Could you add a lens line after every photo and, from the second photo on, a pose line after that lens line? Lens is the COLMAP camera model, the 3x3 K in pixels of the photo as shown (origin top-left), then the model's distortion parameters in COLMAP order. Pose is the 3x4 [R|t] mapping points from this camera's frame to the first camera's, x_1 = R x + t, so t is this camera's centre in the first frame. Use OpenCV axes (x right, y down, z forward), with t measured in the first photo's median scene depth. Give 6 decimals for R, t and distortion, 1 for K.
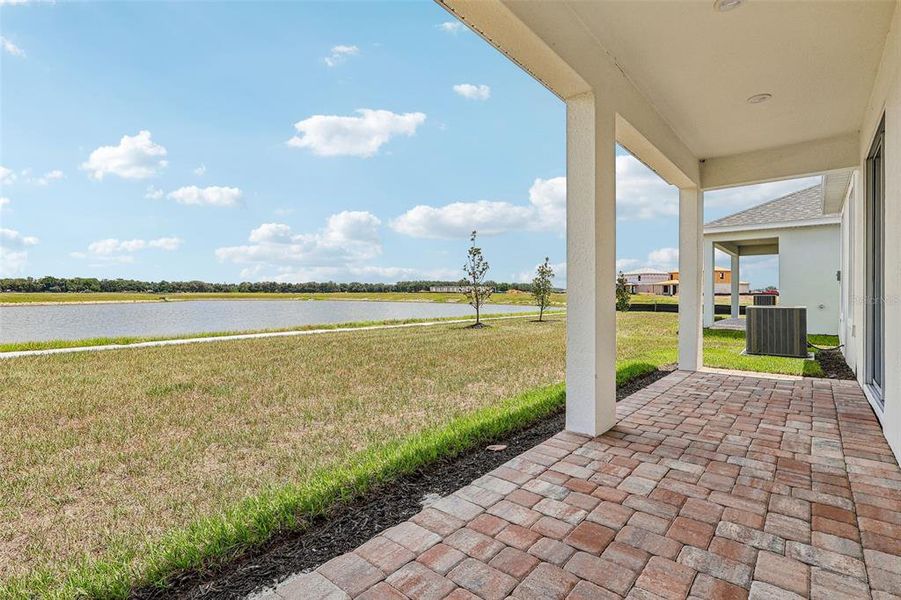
lens RADIAL K [[443.6, 0, 450.5], [0, 443.6, 300.0], [0, 0, 1]] dist [-0.000451, -0.000504]
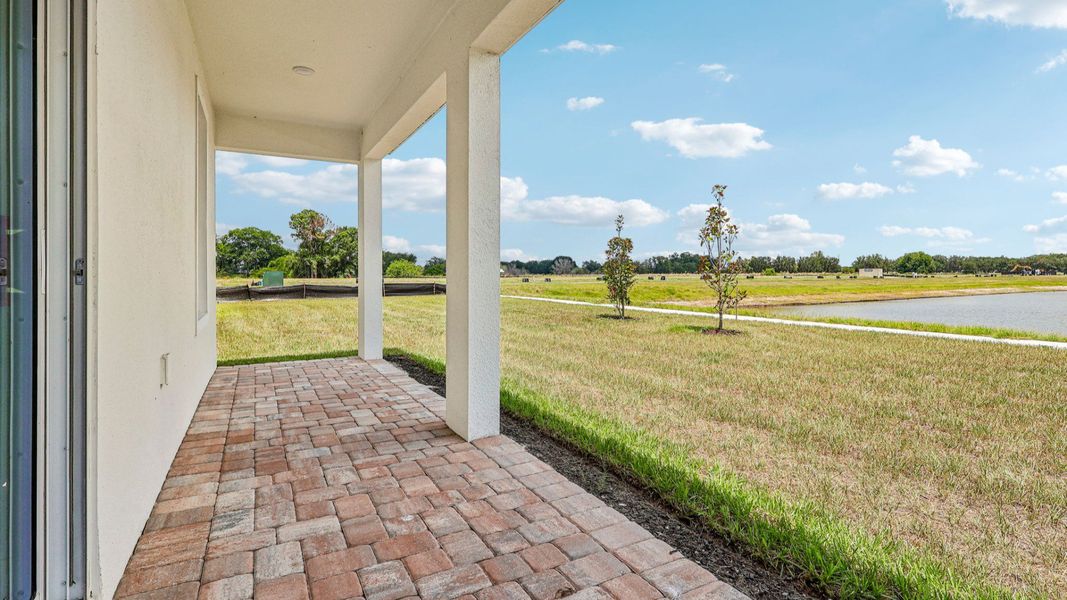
lens RADIAL K [[503.0, 0, 533.5], [0, 503.0, 300.0], [0, 0, 1]] dist [-0.001182, -0.000102]
pose [[-0.372572, 0.046610, -0.926832, 1.372112], [-0.005626, 0.998606, 0.052481, -0.030534], [0.927986, 0.024767, -0.371791, 1.698039]]
